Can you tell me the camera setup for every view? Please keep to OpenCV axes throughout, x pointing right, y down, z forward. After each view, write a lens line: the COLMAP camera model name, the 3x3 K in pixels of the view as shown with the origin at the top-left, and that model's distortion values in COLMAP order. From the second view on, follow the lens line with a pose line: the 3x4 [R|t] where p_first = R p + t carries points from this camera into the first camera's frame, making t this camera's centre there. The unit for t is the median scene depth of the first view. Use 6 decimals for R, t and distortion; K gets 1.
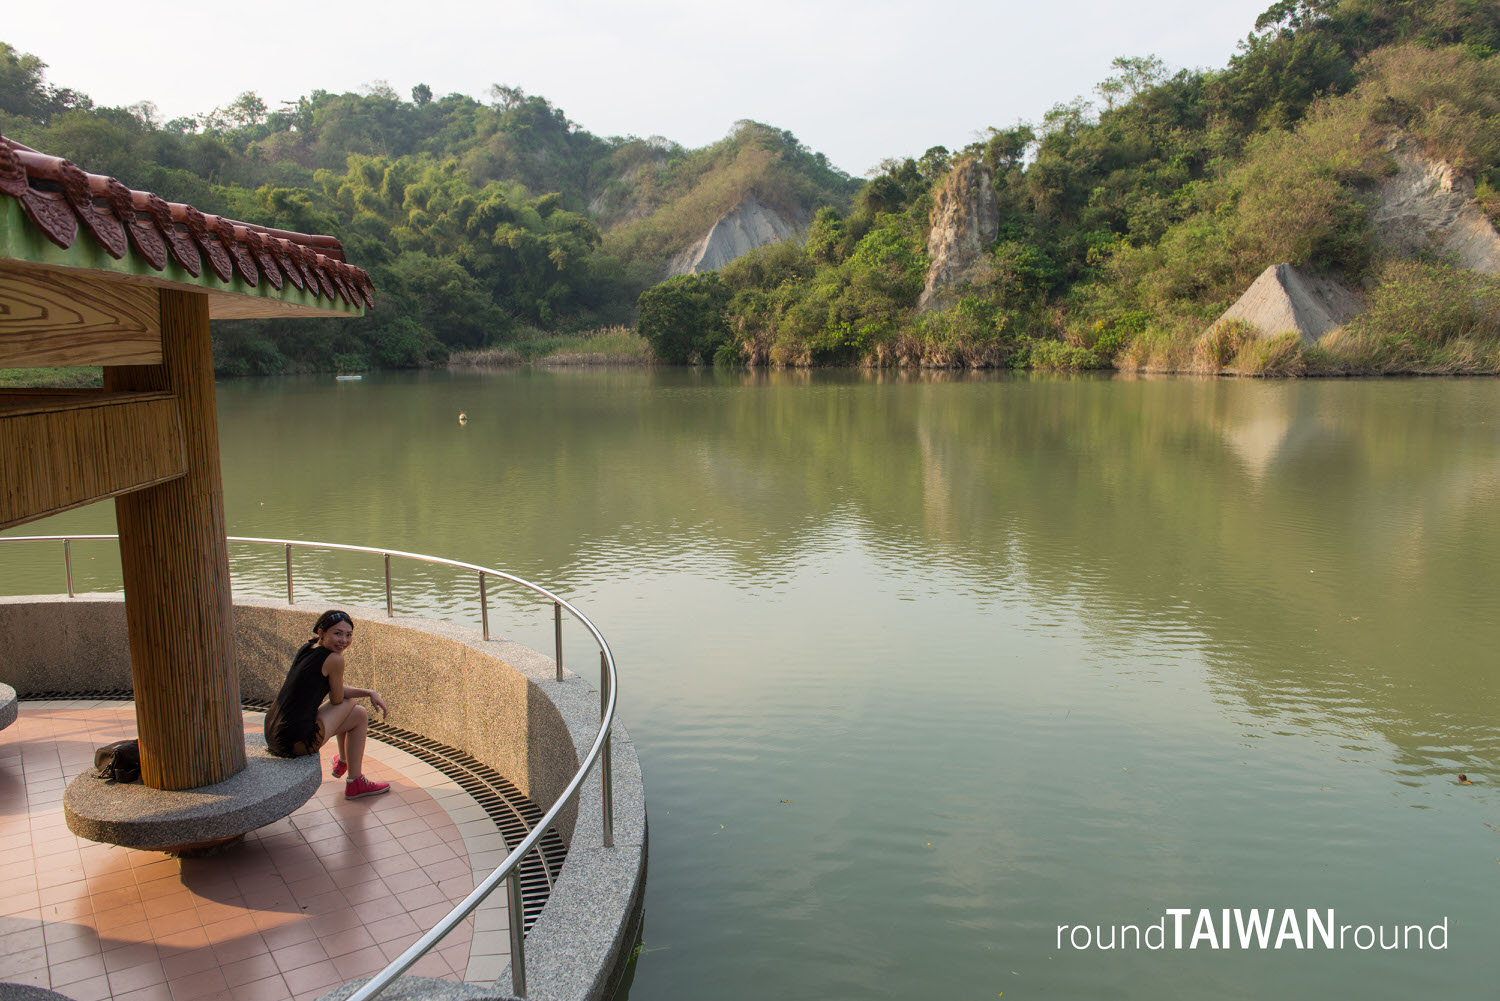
lens RADIAL K [[1052.5, 0, 752.2], [0, 1052.5, 500.6], [0, 0, 1]] dist [-0.017369, -0.008845]
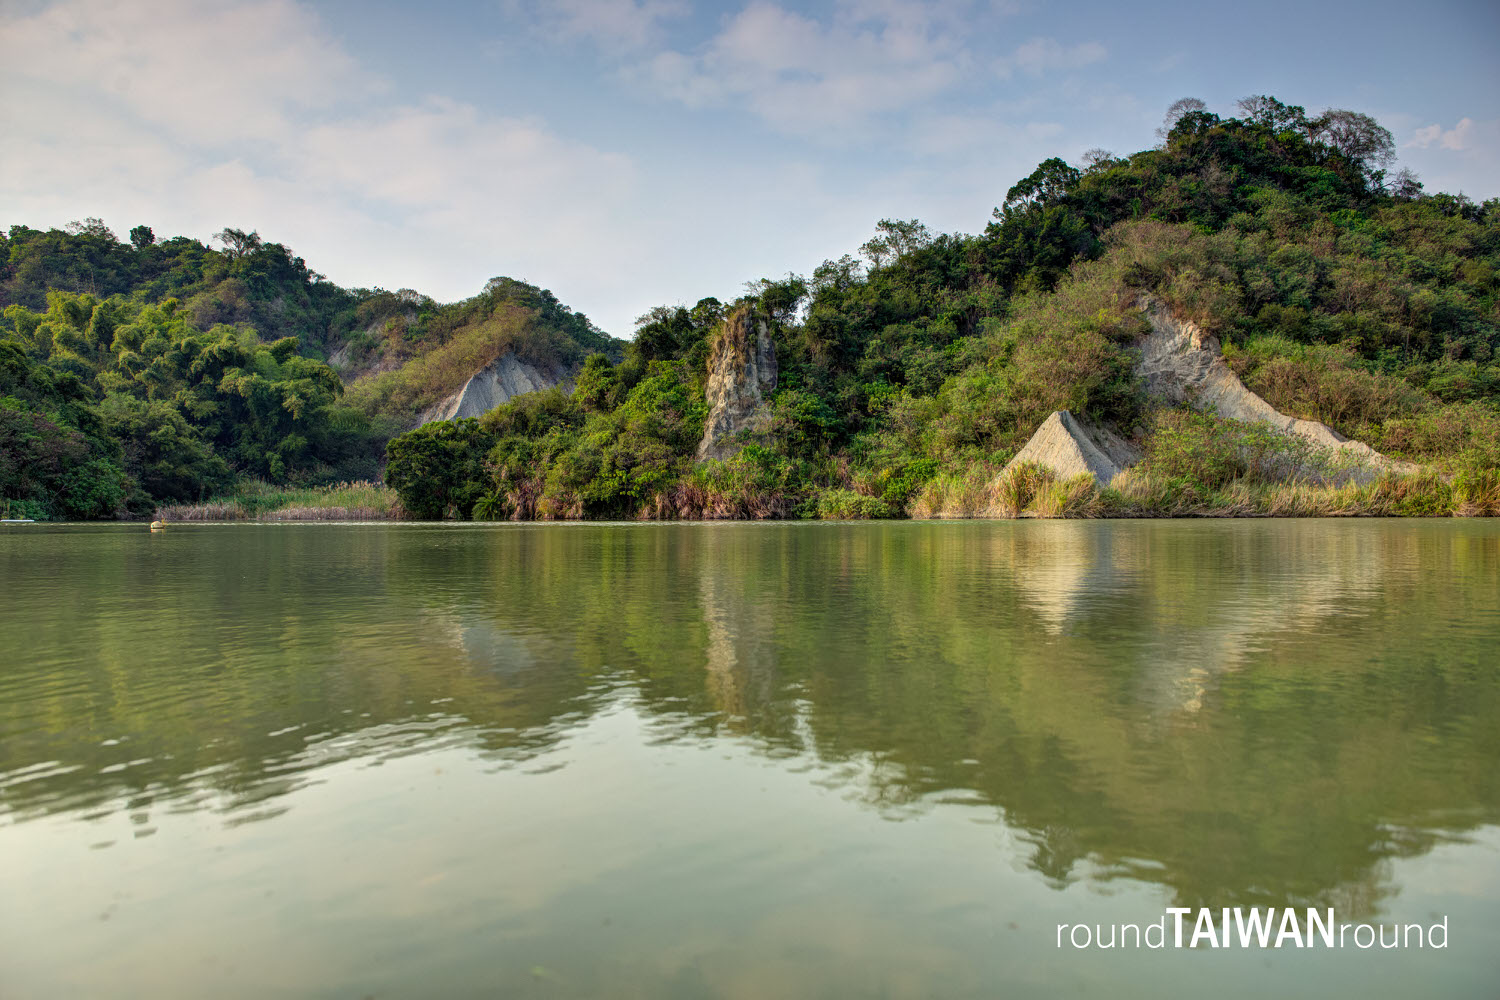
lens RADIAL K [[1087.9, 0, 742.6], [0, 1087.9, 508.5], [0, 0, 1]] dist [-0.032353, -0.009943]
pose [[0.976722, 0.002623, 0.214495, -0.010446], [0.030013, 0.988418, -0.148755, 0.007638], [-0.212401, 0.151730, 0.965331, 0.055516]]
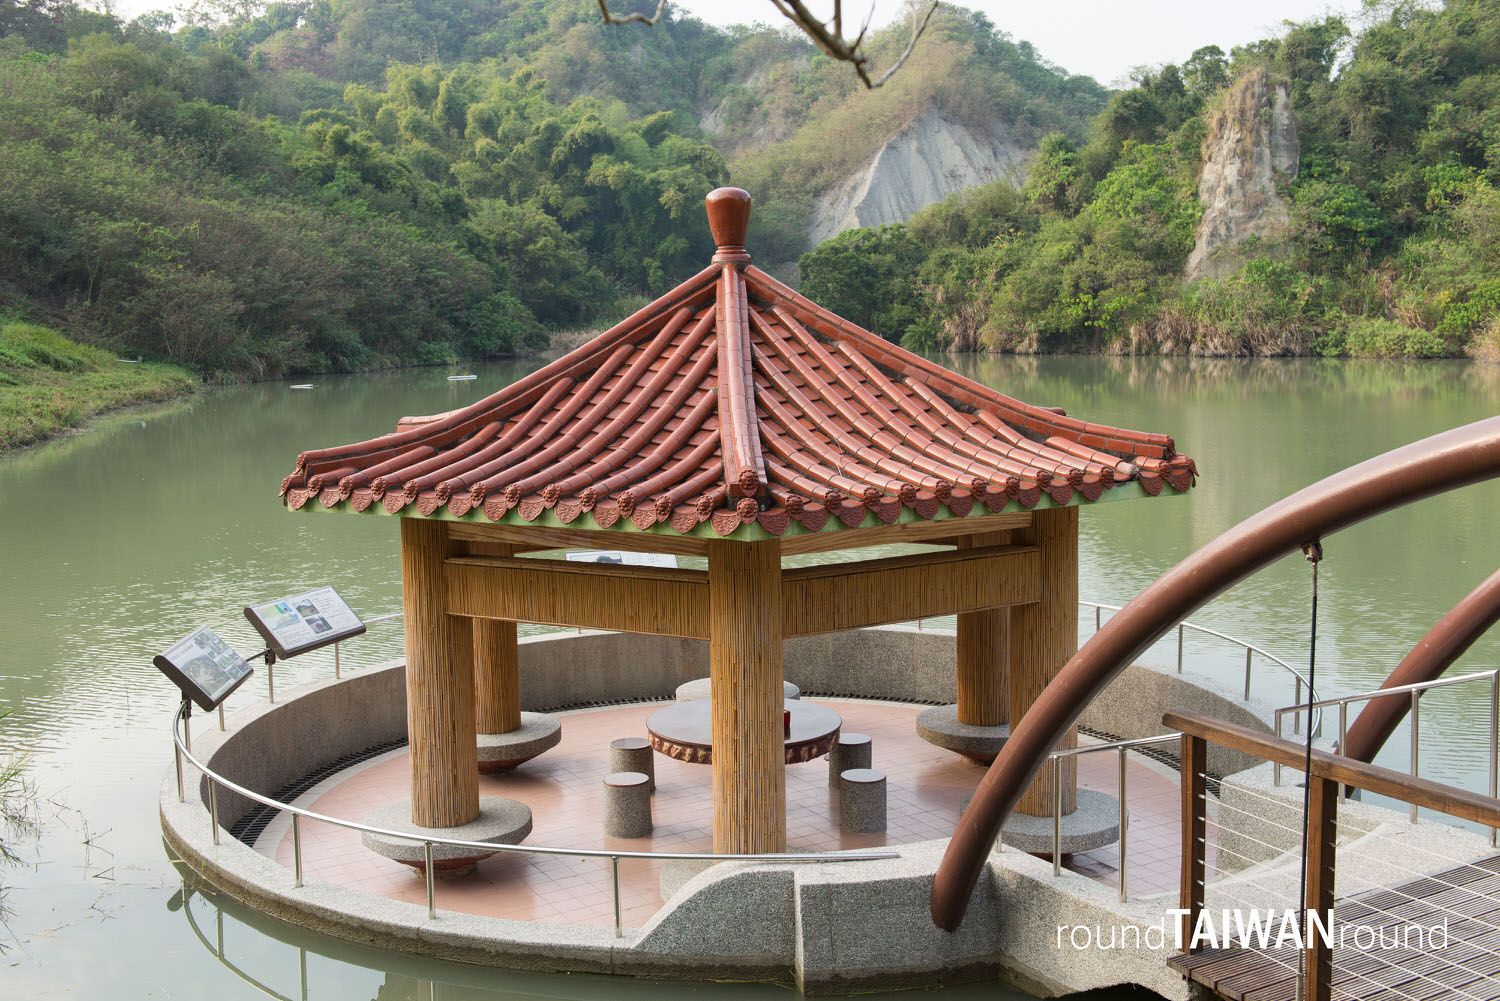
lens RADIAL K [[1516.0, 0, 759.8], [0, 1516.0, 500.5], [0, 0, 1]] dist [0.003067, 0.000000]
pose [[0.995179, 0.004446, -0.097971, -0.031162], [-0.006361, 0.999795, -0.019235, -0.002554], [0.097865, 0.019765, 0.995003, -0.072692]]
